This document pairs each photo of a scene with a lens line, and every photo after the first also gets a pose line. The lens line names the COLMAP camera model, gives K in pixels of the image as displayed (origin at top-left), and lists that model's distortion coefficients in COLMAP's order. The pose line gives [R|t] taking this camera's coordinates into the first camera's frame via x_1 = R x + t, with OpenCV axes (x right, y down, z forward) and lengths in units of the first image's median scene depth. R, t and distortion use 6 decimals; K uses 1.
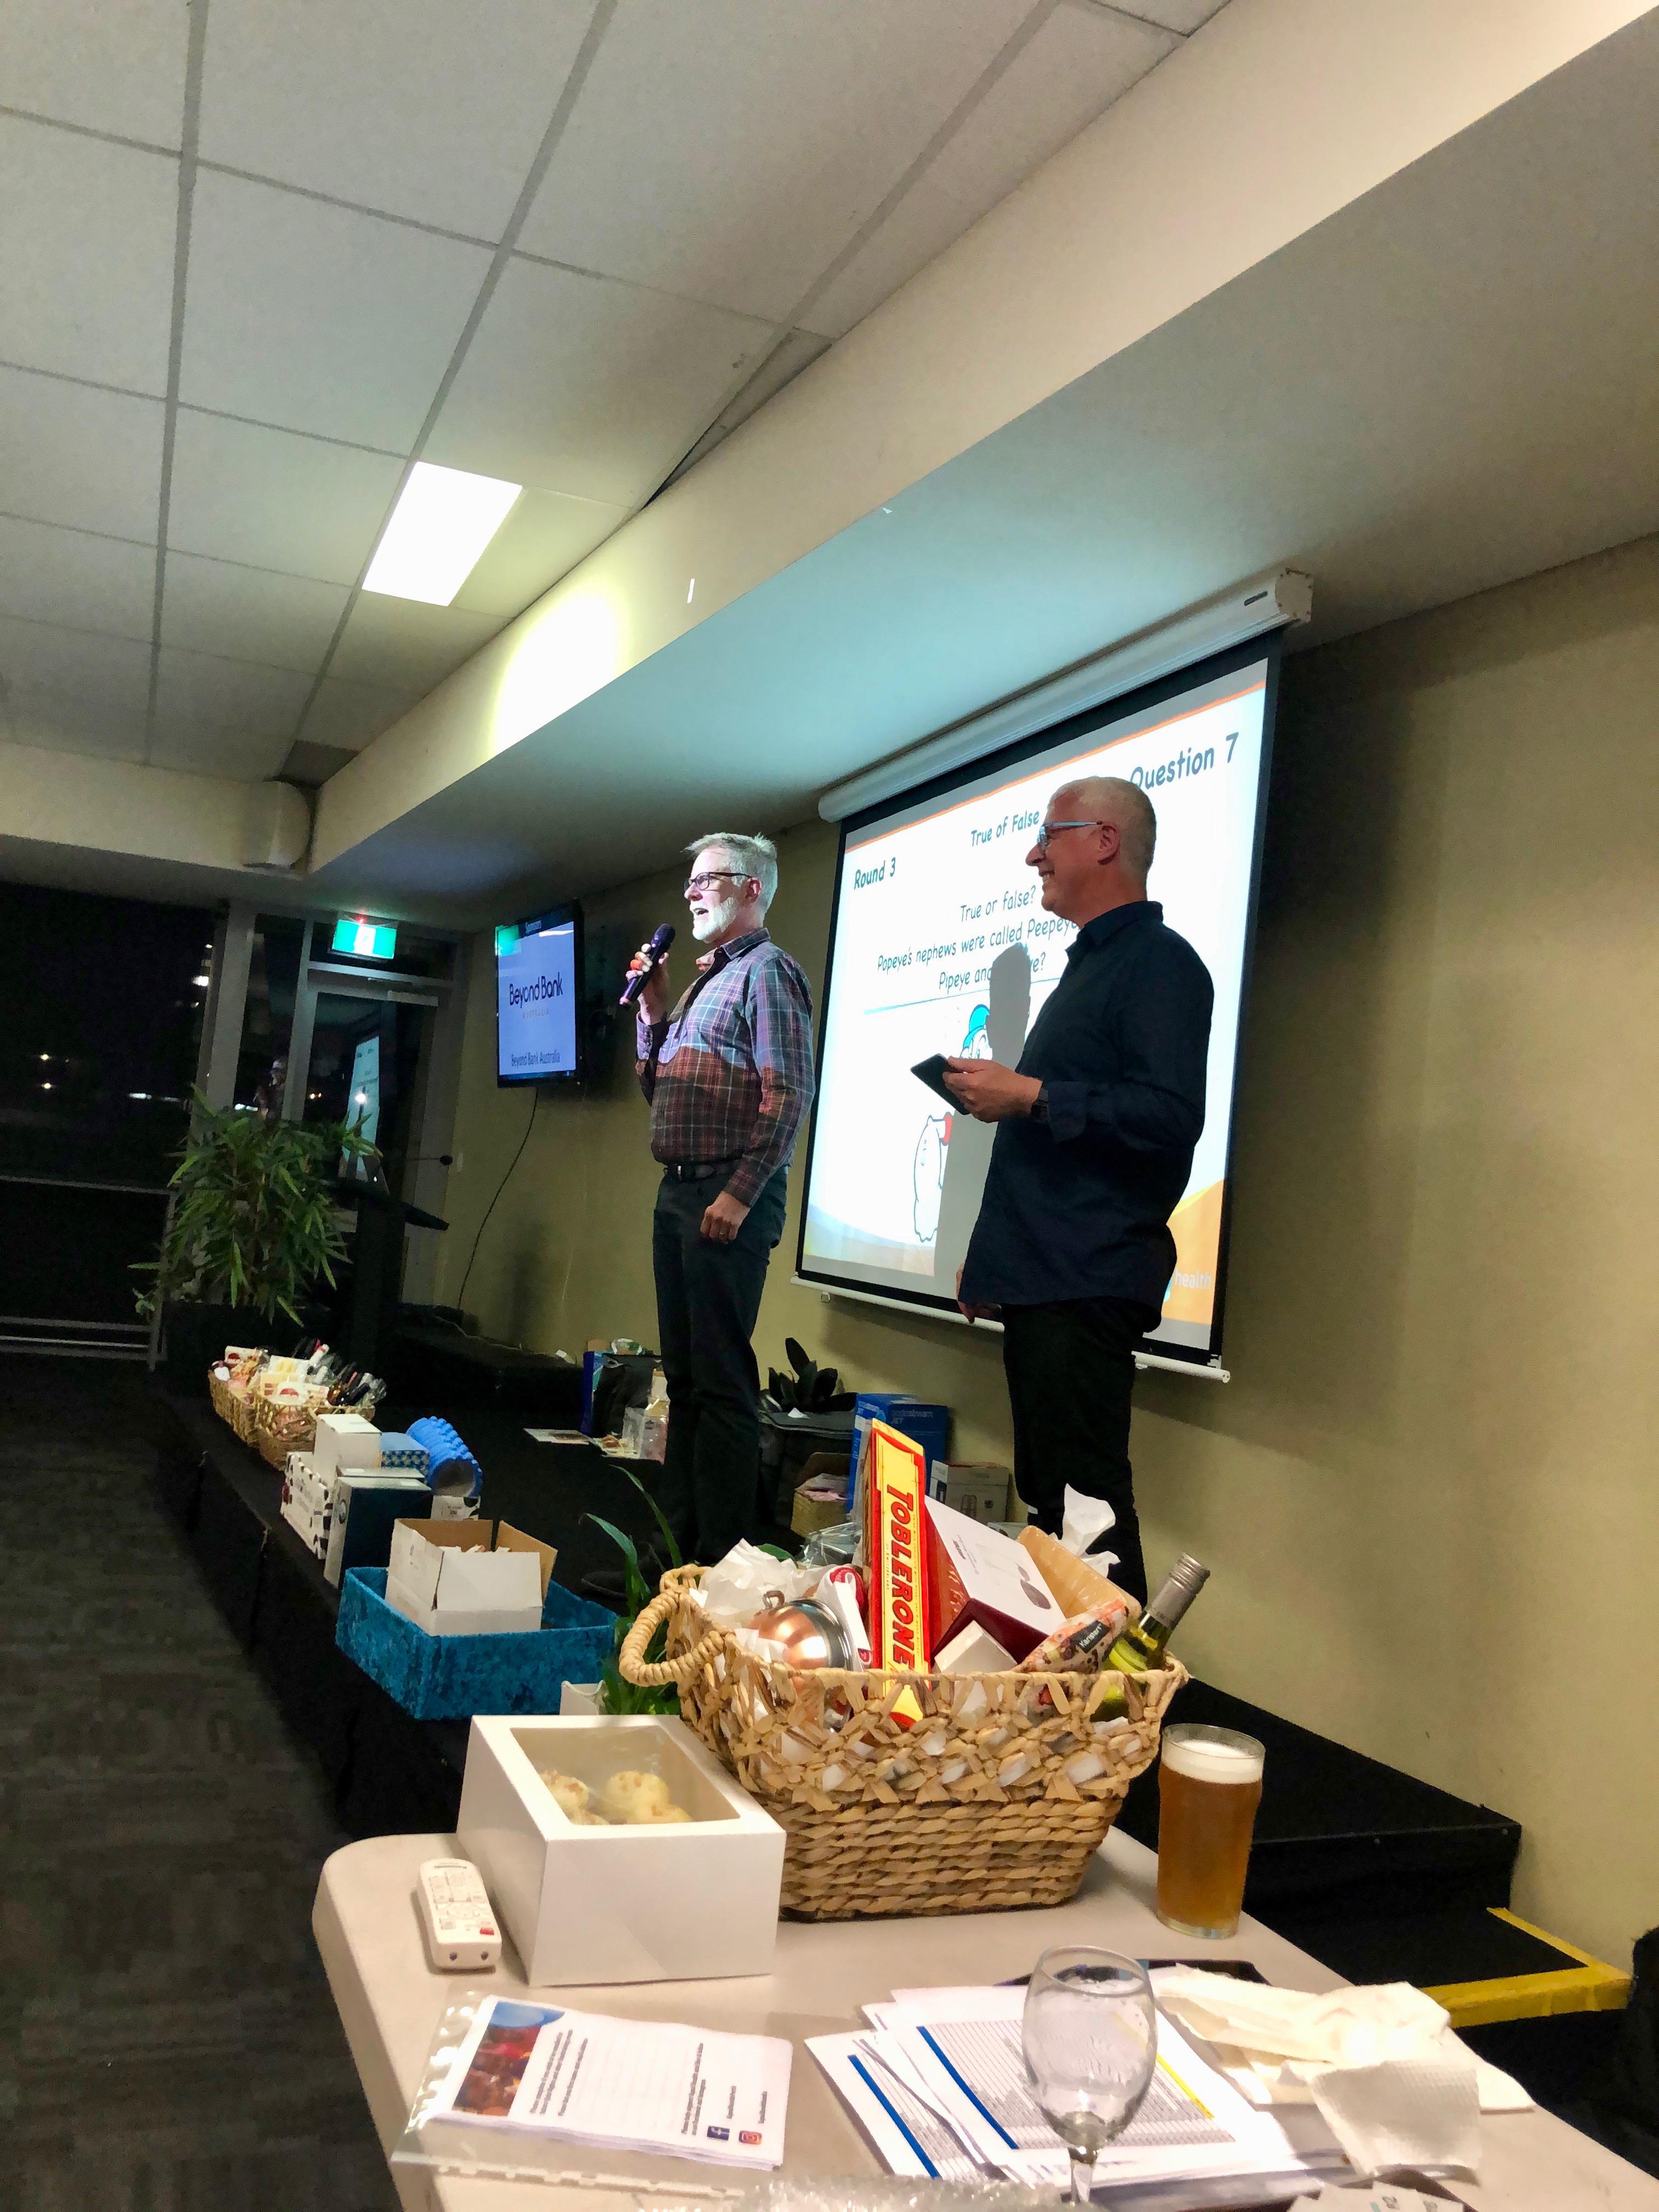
lens RADIAL K [[1786.0, 0, 805.3], [0, 1786.0, 1101.5], [0, 0, 1]] dist [0.037234, -0.030706]
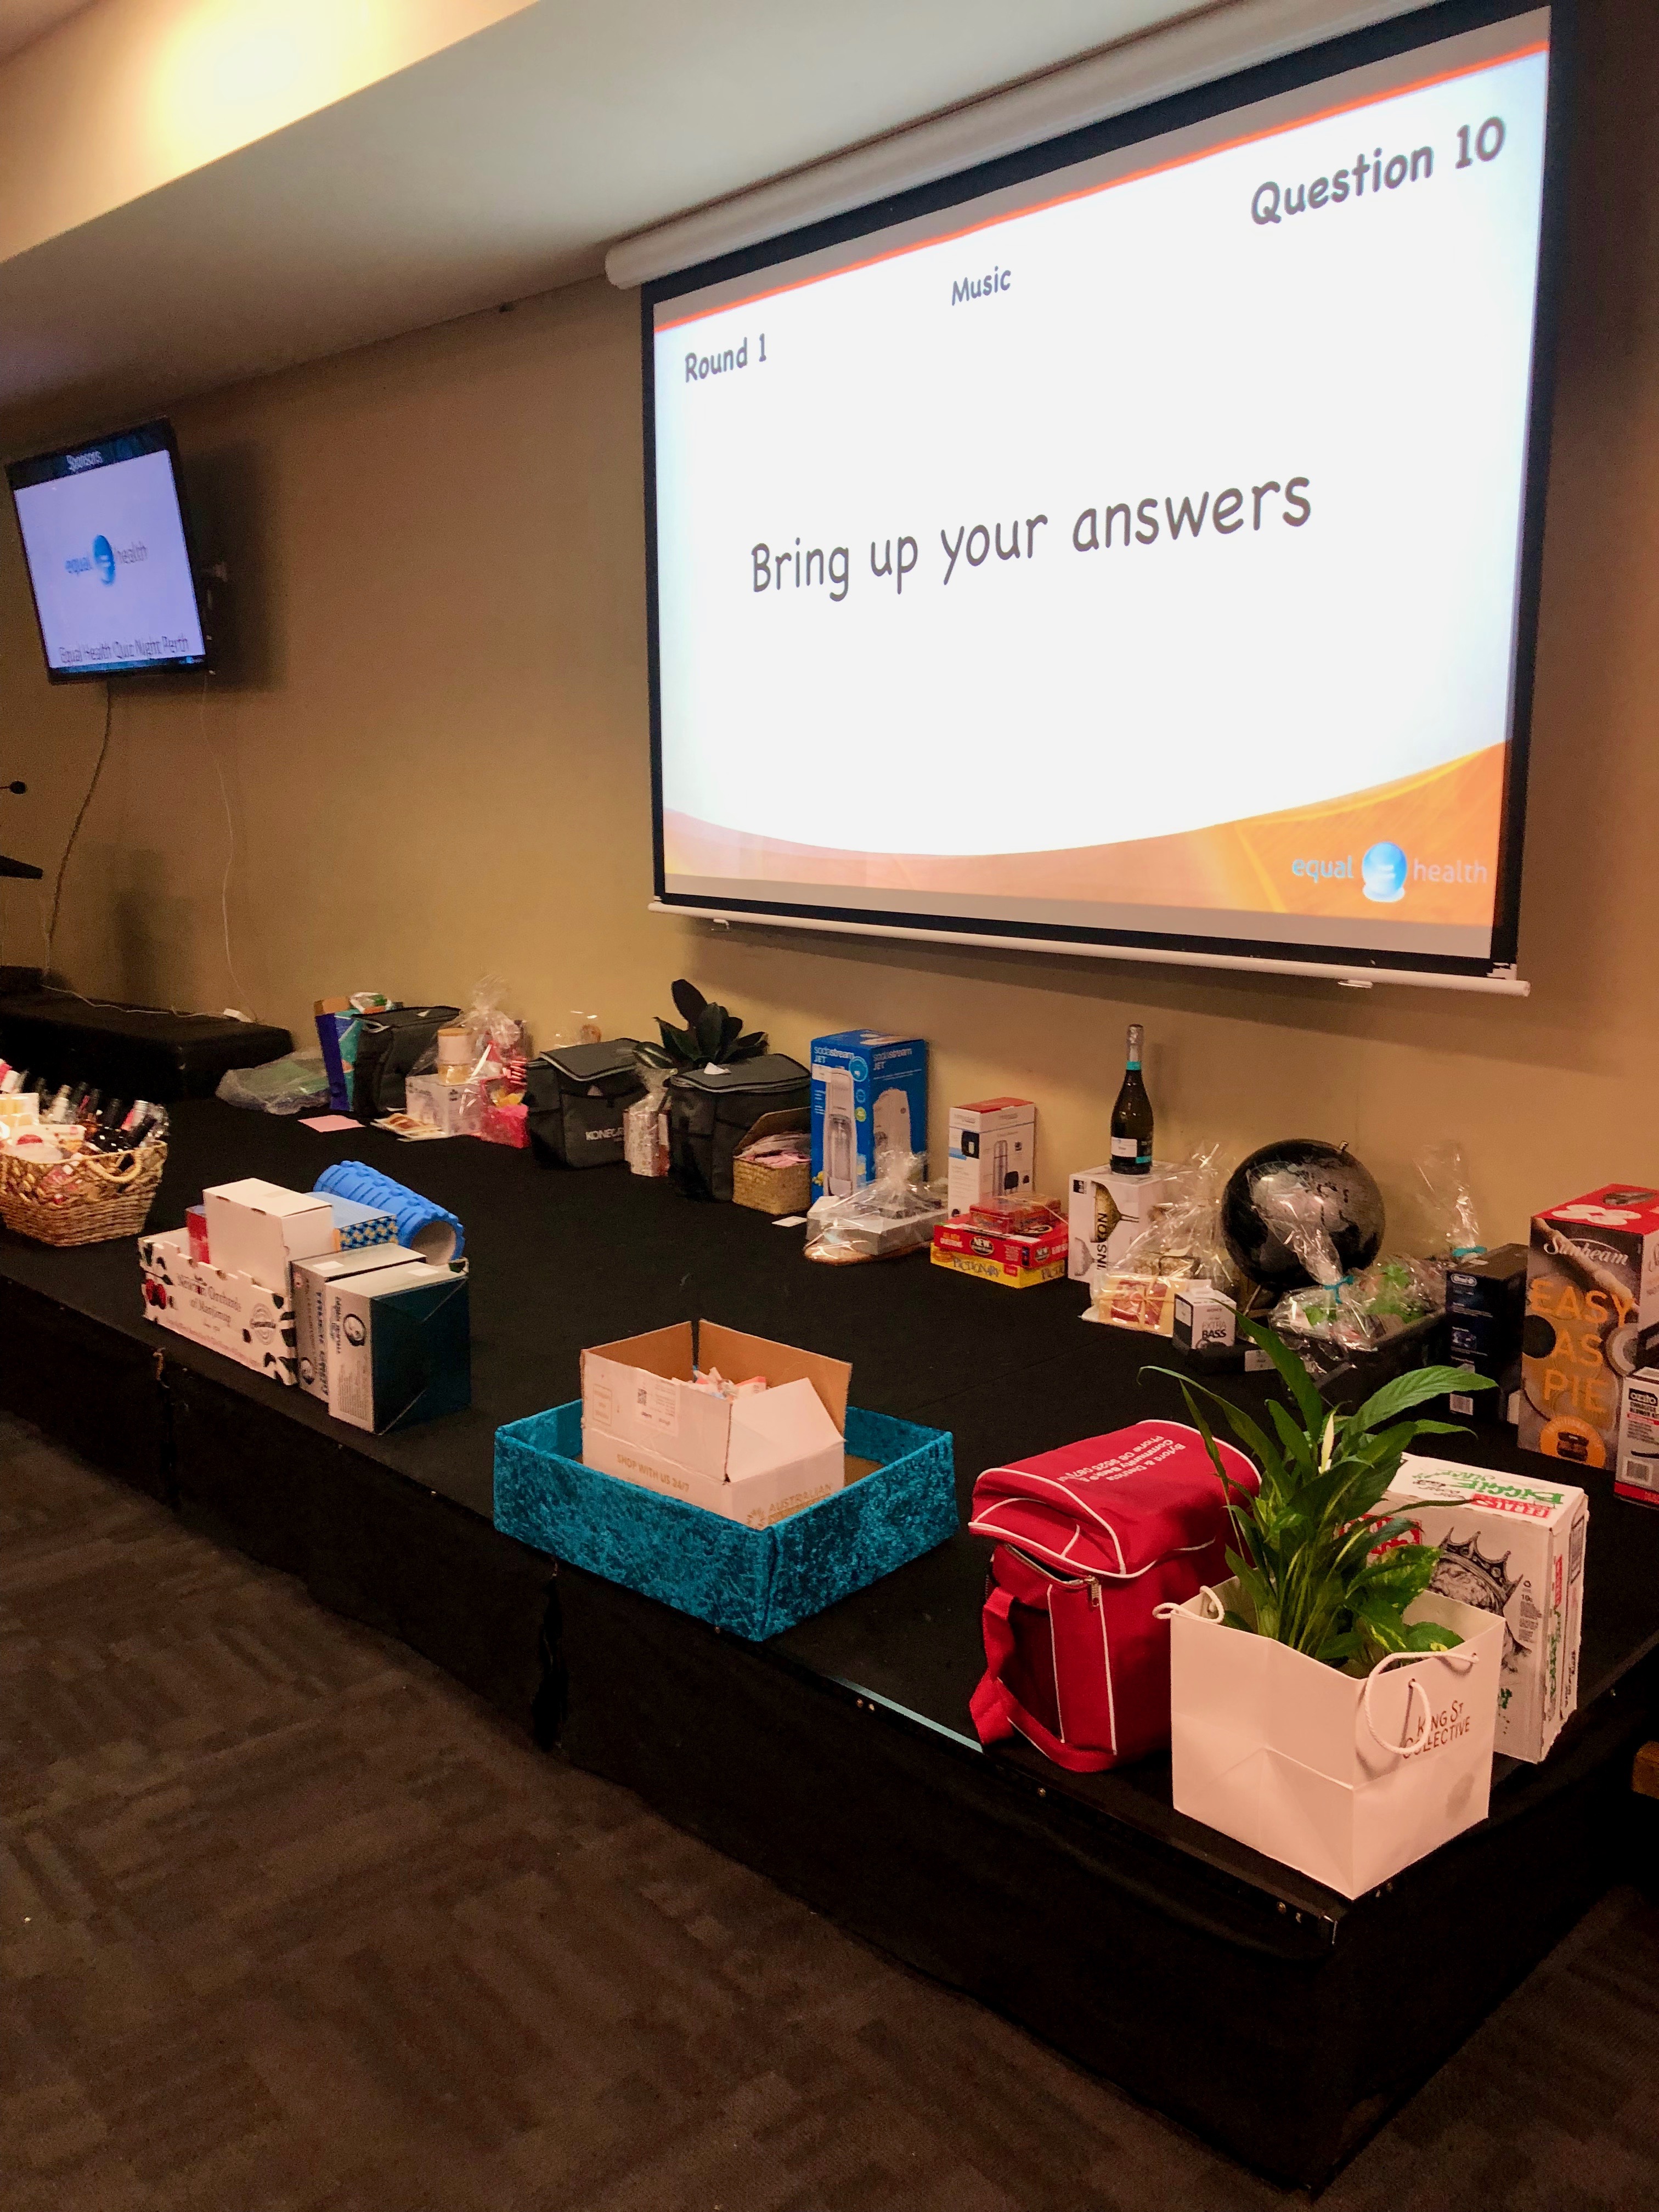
lens RADIAL K [[1786.0, 0, 819.7], [0, 1786.0, 1113.3], [0, 0, 1]] dist [0.037234, -0.030706]
pose [[0.938148, -0.160881, 0.306588, -0.282229], [0.075898, 0.959510, 0.271255, -0.033705], [-0.337814, -0.231208, 0.912373, 0.295308]]
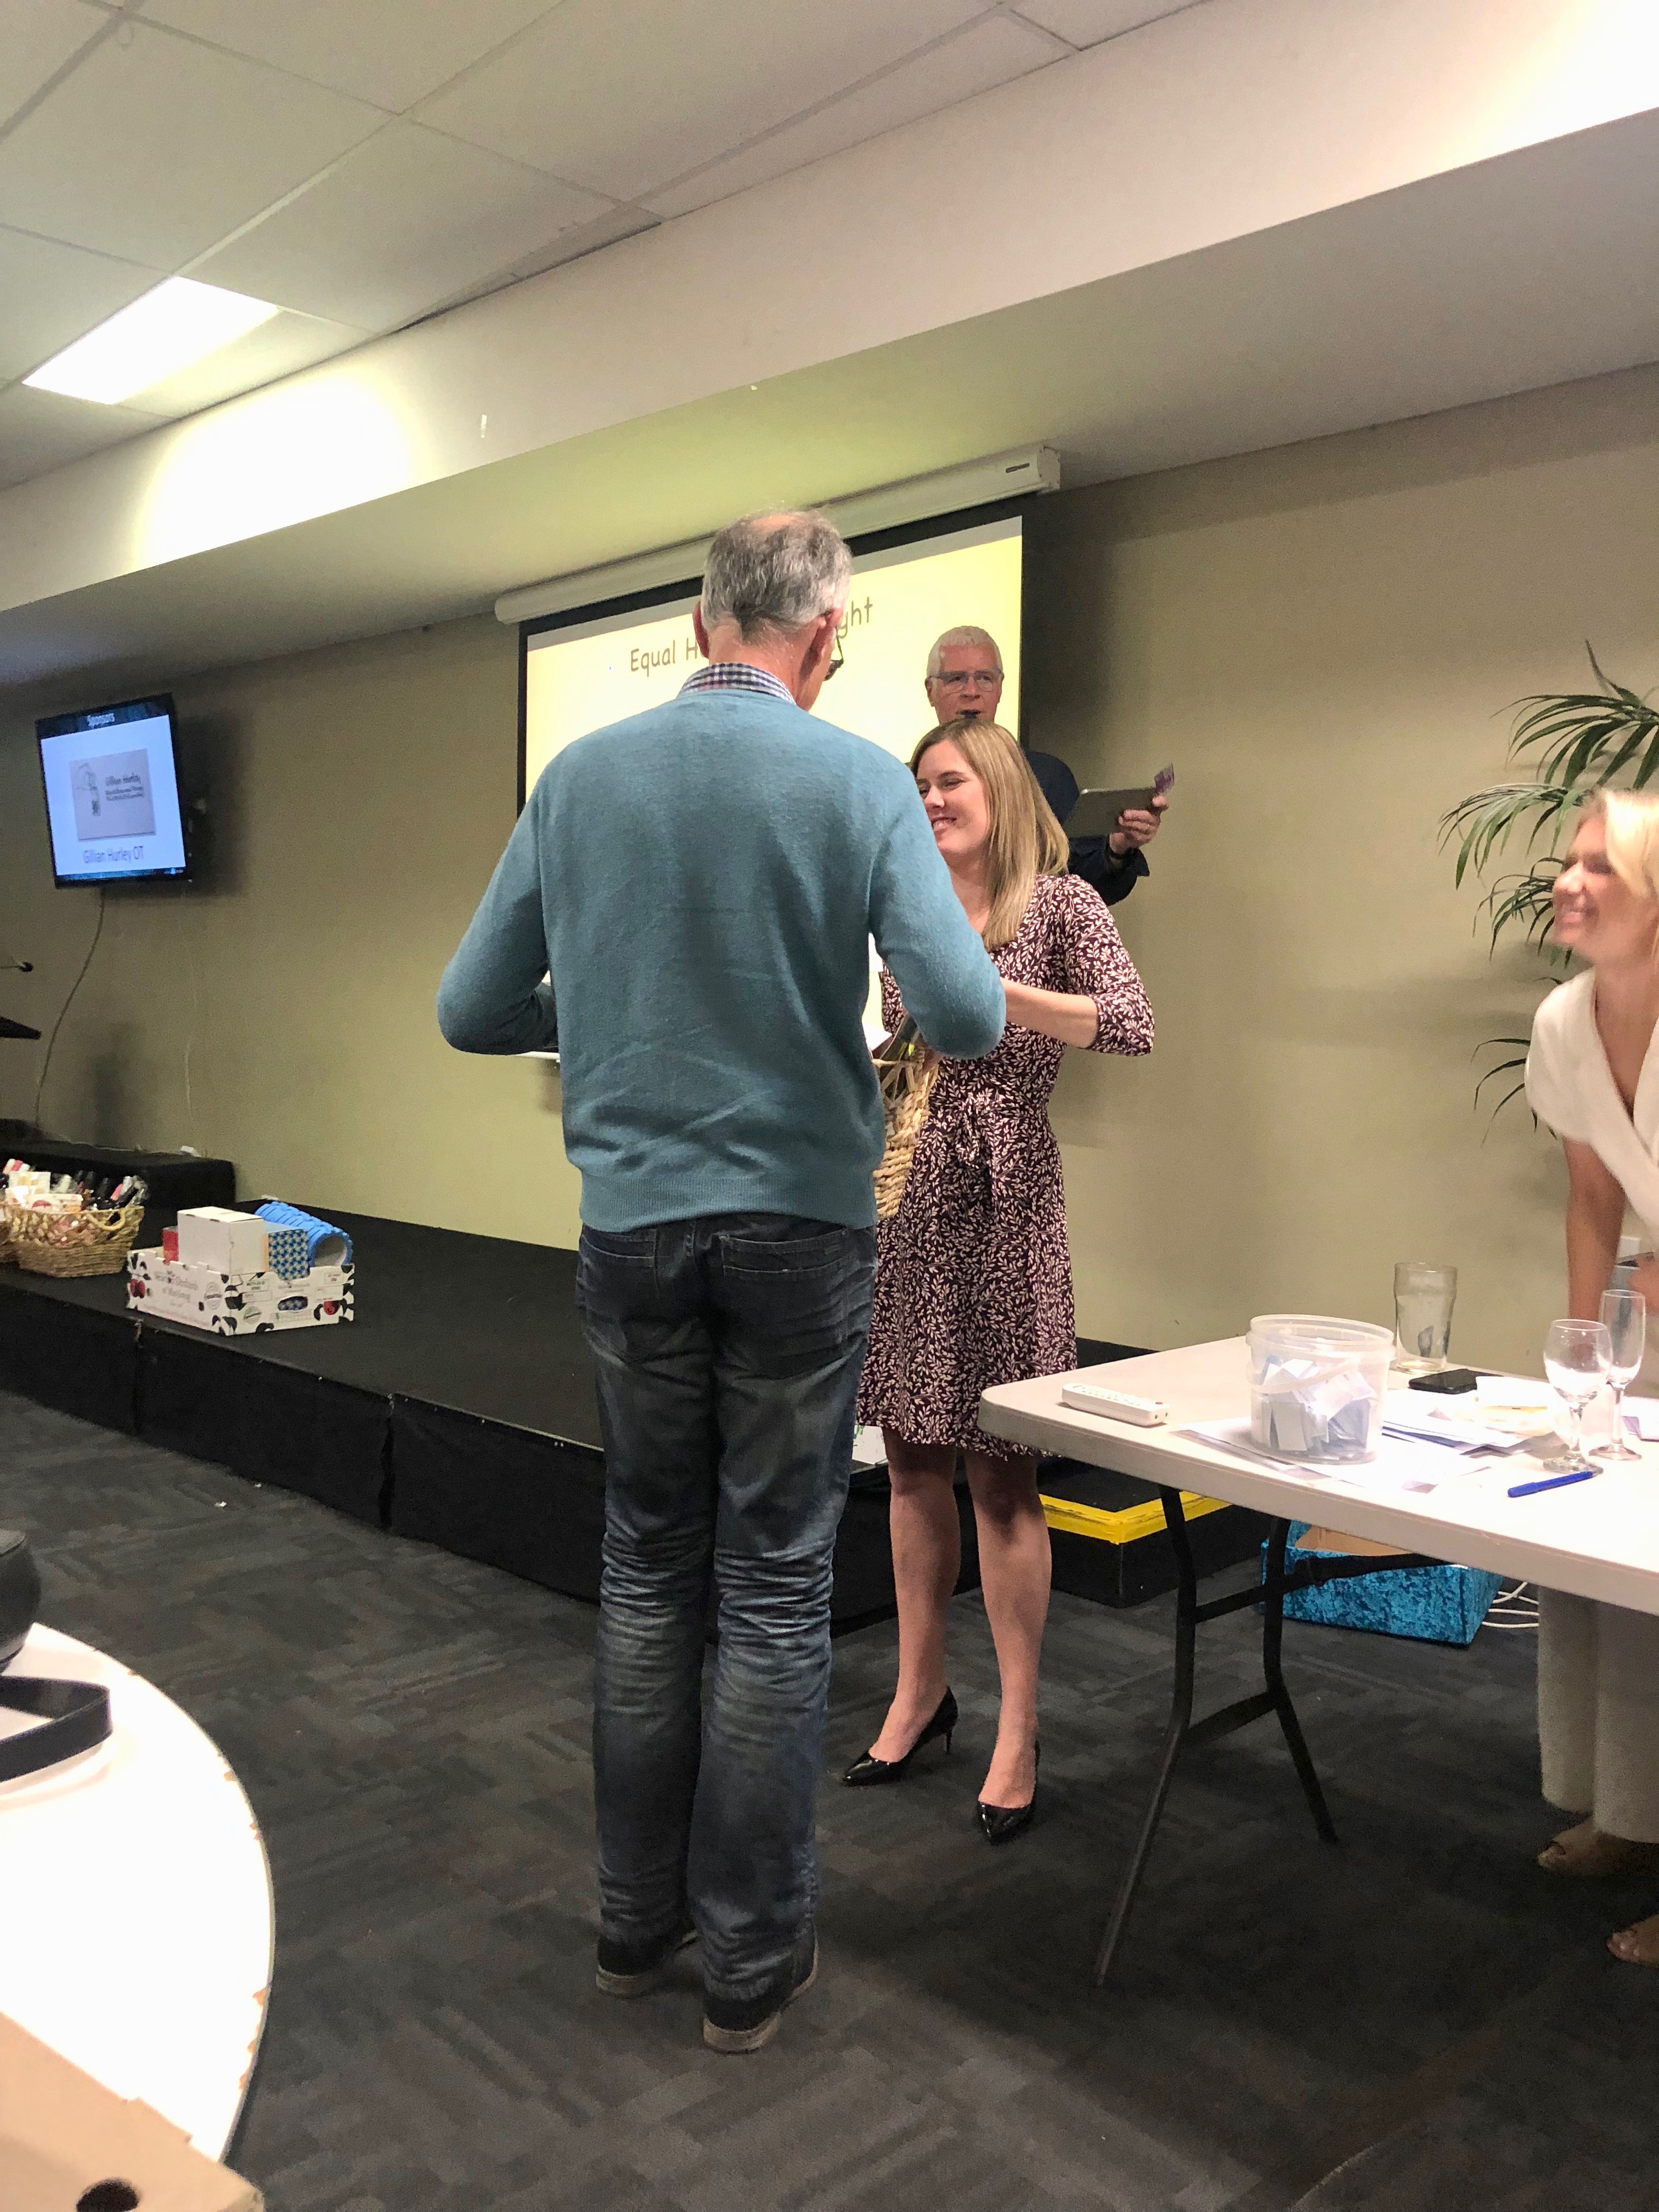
lens RADIAL K [[1786.0, 0, 831.4], [0, 1786.0, 1096.6], [0, 0, 1]] dist [0.037234, -0.030706]
pose [[0.927212, -0.098361, 0.361390, -0.320243], [0.050200, 0.988831, 0.140336, -0.025382], [-0.371157, -0.111979, 0.921793, -0.135072]]
